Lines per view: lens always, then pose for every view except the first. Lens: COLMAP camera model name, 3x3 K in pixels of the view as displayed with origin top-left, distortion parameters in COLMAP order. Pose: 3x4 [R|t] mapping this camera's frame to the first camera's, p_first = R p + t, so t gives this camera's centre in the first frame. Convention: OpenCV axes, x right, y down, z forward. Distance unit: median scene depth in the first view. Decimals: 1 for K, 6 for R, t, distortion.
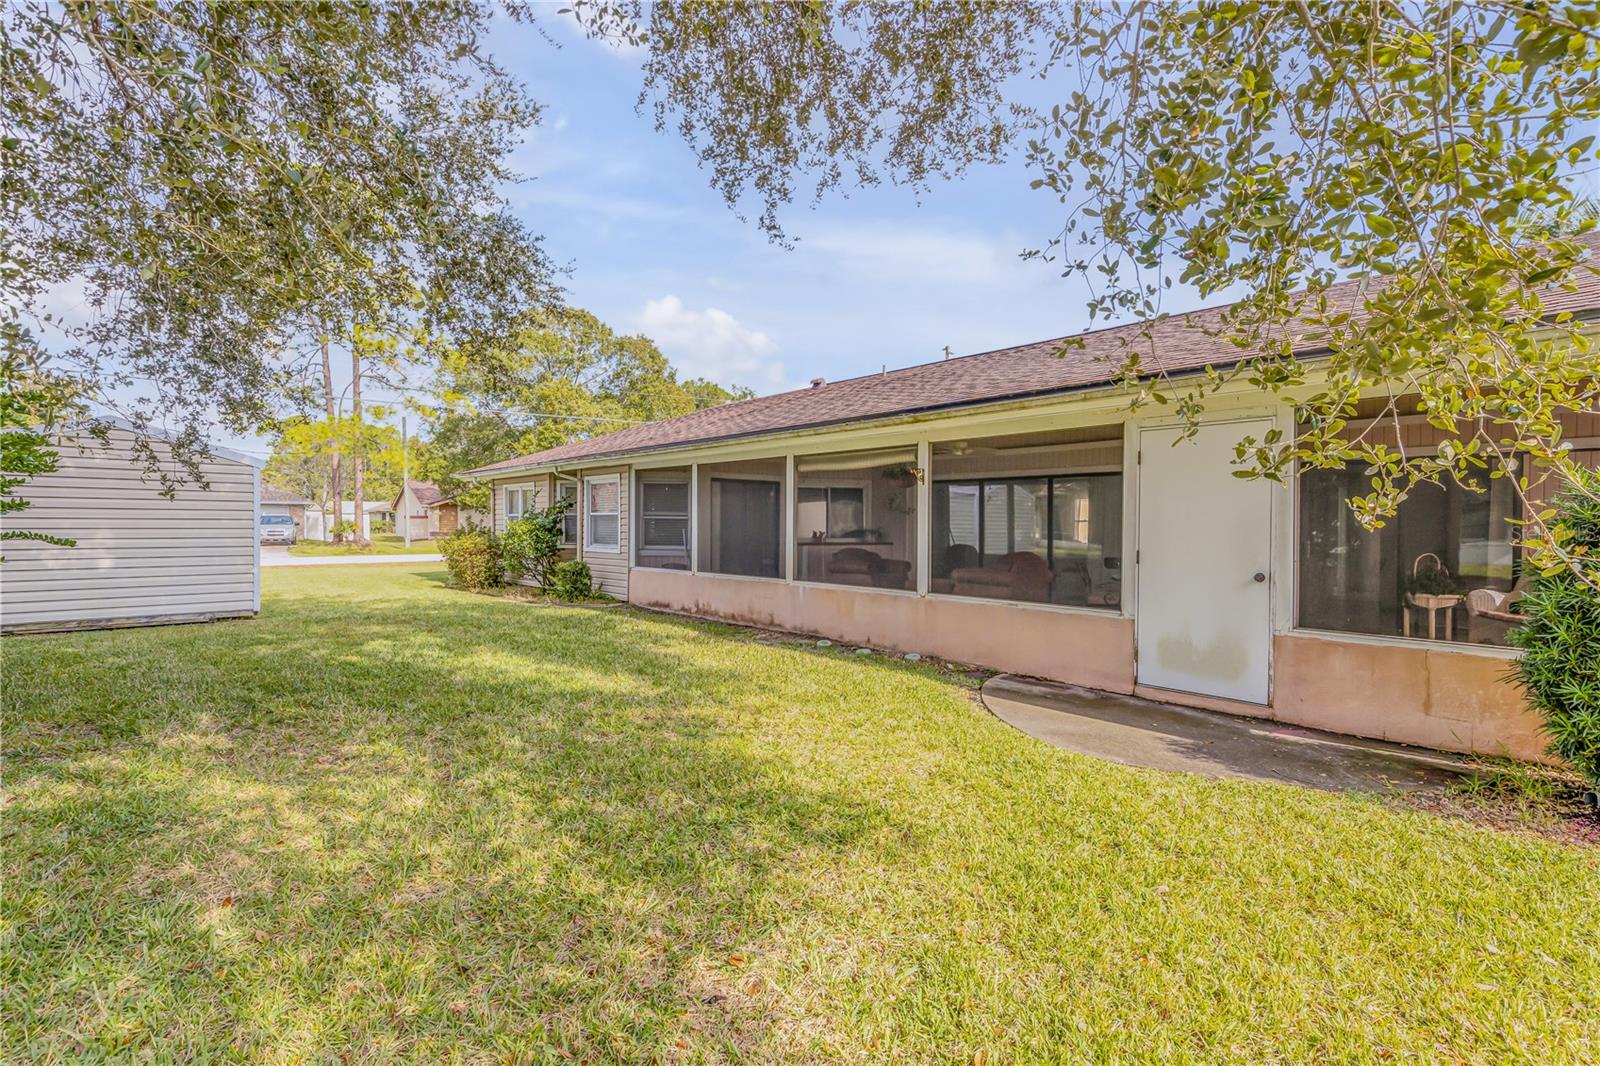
lens RADIAL K [[724.7, 0, 800.0], [0, 724.7, 533.0], [0, 0, 1]] dist [-0.004205, -0.000238]
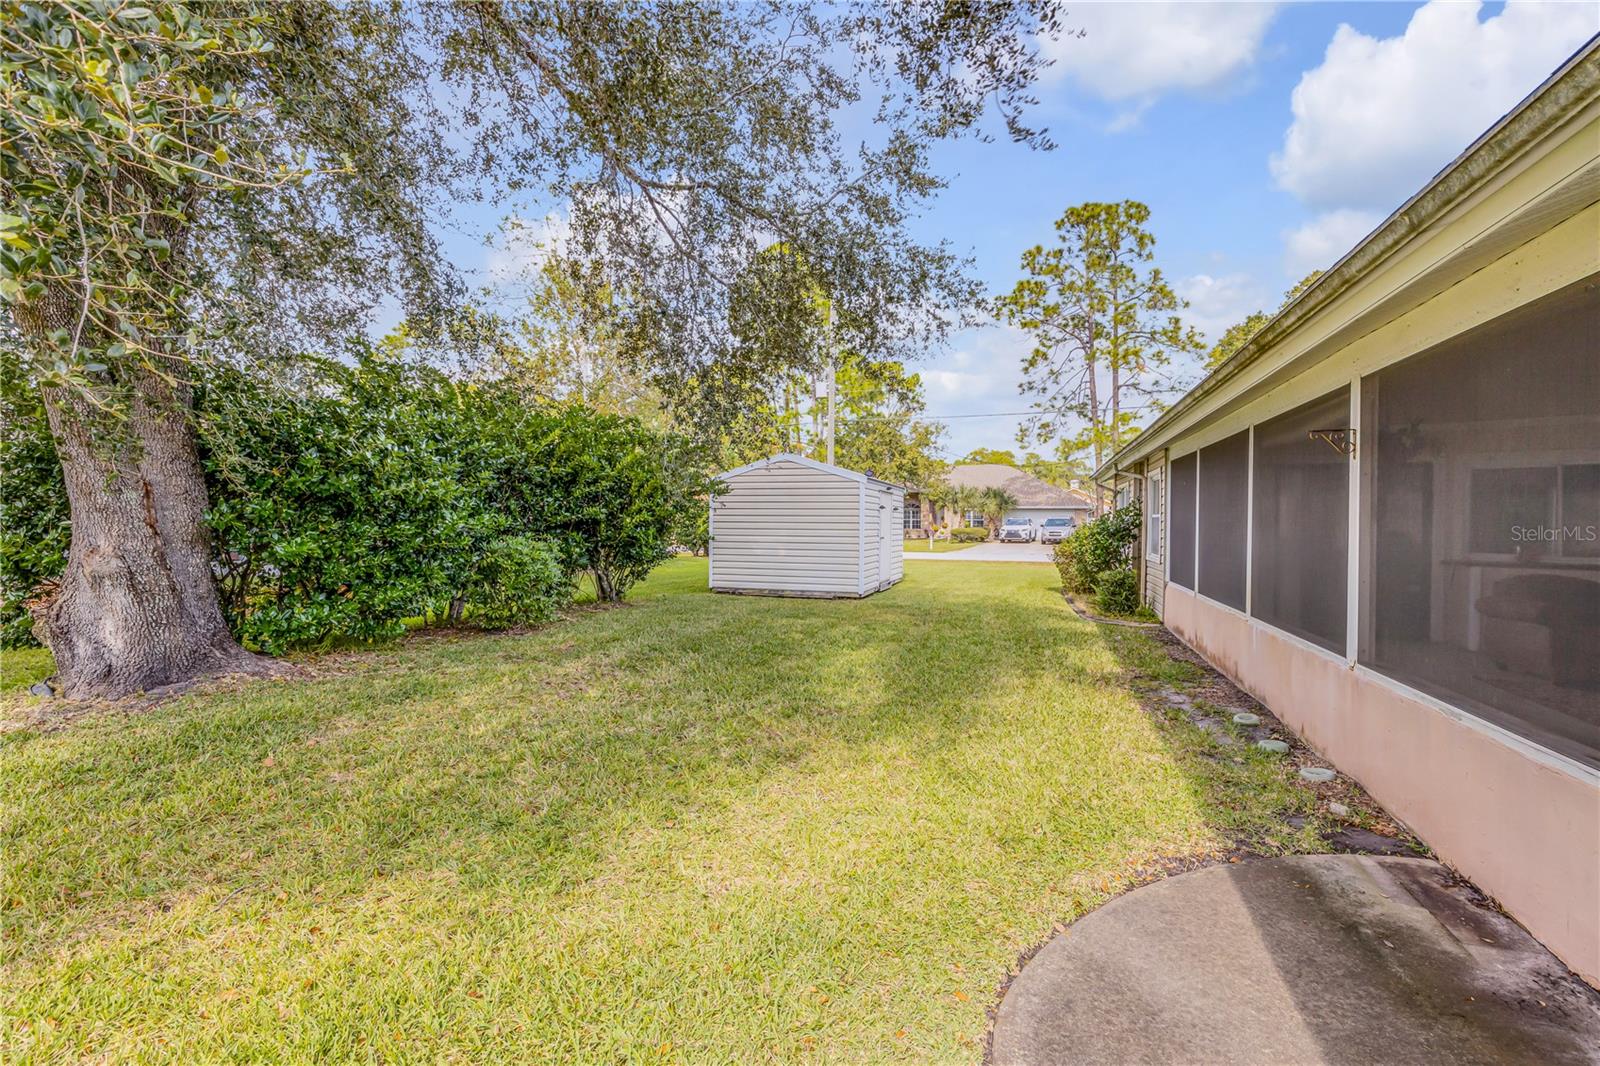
lens RADIAL K [[724.7, 0, 800.0], [0, 724.7, 533.0], [0, 0, 1]] dist [-0.004205, -0.000238]
pose [[0.491363, 0.012799, -0.870861, 0.286181], [-0.015788, 0.999859, 0.005787, -0.005354], [0.870812, 0.010906, 0.491496, 0.252423]]
